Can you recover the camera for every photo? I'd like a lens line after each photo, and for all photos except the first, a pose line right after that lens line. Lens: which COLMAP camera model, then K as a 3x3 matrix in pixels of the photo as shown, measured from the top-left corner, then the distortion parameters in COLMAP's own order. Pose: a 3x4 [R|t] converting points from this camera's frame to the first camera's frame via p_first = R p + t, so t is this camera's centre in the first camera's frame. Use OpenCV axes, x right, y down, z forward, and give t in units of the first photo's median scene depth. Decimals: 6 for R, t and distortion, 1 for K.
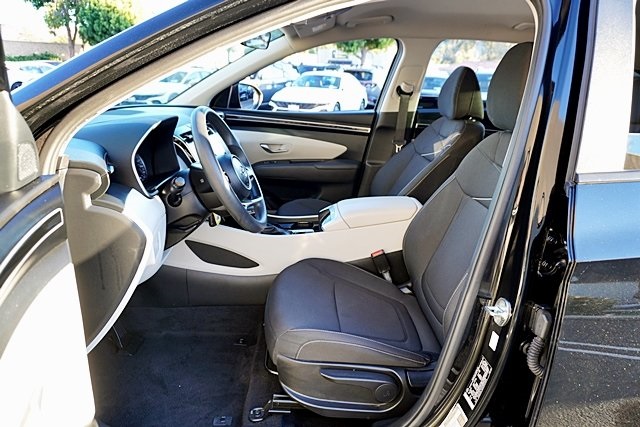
lens RADIAL K [[432.8, 0, 320.0], [0, 432.8, 213.5], [0, 0, 1]] dist [-0.048334, 0.030791]
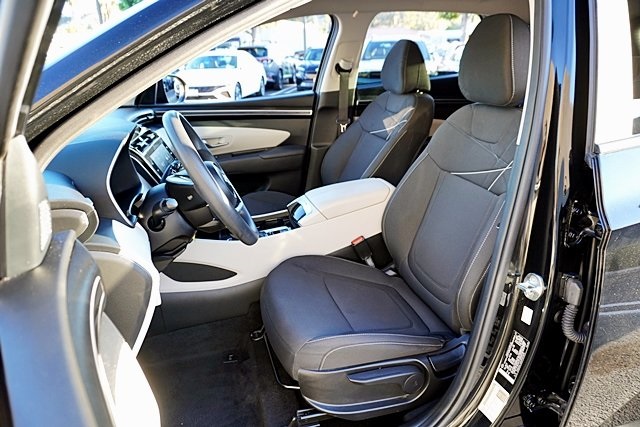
lens RADIAL K [[432.8, 0, 320.0], [0, 432.8, 213.5], [0, 0, 1]] dist [-0.048334, 0.030791]
pose [[0.967410, -0.149950, 0.204042, -0.143802], [0.138944, 0.988010, 0.067317, -0.047154], [-0.211689, -0.036772, 0.976645, 0.068491]]
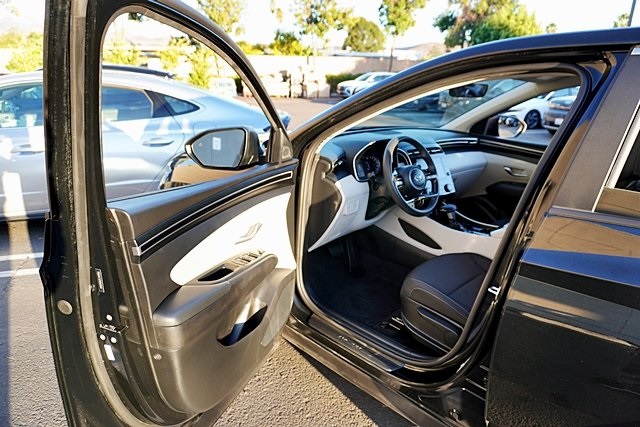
lens RADIAL K [[432.8, 0, 320.0], [0, 432.8, 213.5], [0, 0, 1]] dist [-0.048334, 0.030791]
pose [[0.682144, 0.217853, -0.698011, 0.560950], [-0.235442, 0.969188, 0.072399, 0.000905], [0.692276, 0.114954, 0.712418, -0.293275]]
